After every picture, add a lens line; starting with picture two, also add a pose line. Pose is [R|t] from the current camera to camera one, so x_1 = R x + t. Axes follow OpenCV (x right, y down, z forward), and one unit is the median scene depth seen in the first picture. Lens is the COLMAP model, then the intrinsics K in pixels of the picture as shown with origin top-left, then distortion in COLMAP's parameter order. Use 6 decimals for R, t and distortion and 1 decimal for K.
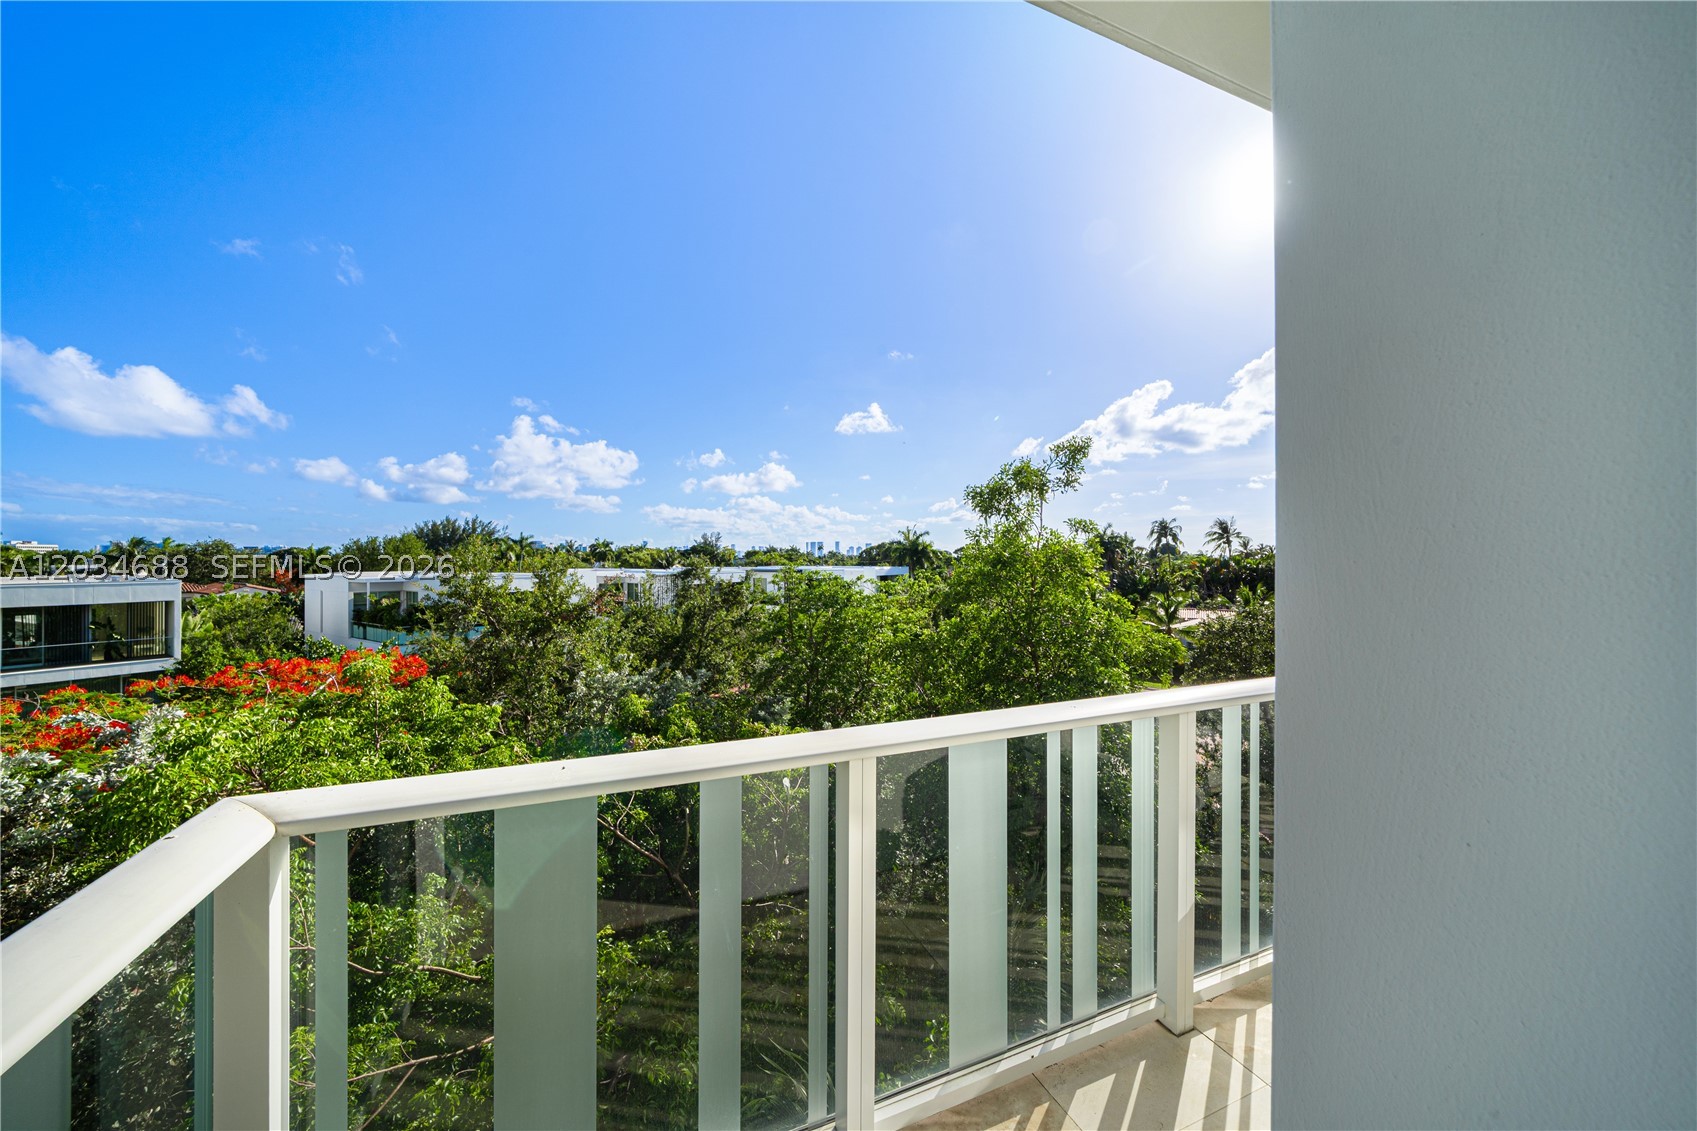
lens RADIAL K [[600.1, 0, 844.7], [0, 600.1, 567.9], [0, 0, 1]] dist [-0.000660, -0.000032]
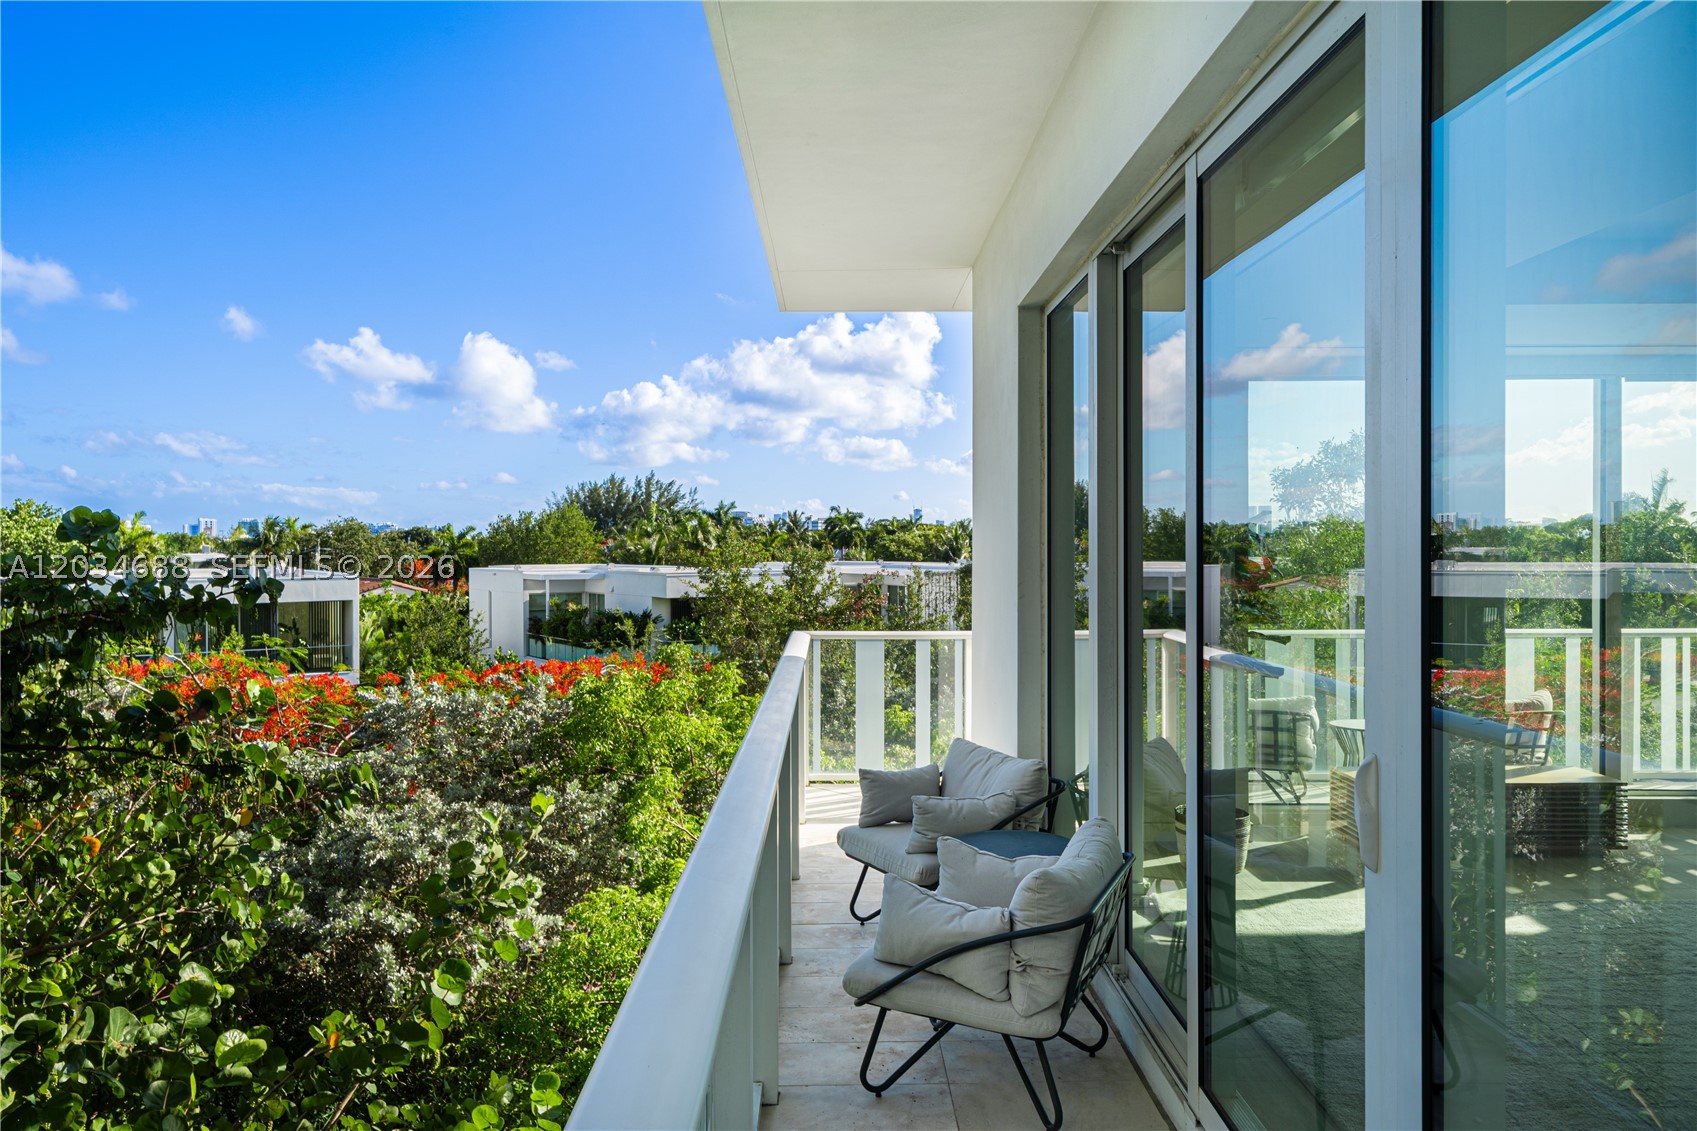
lens RADIAL K [[1185.2, 0, 848.2], [0, 1185.2, 561.1], [0, 0, 1]] dist [-0.061837, -0.002765]
pose [[0.929147, 0.003537, -0.369693, 0.055866], [-0.002836, 0.999993, 0.002440, -0.002321], [0.369699, -0.001219, 0.929151, -0.160717]]
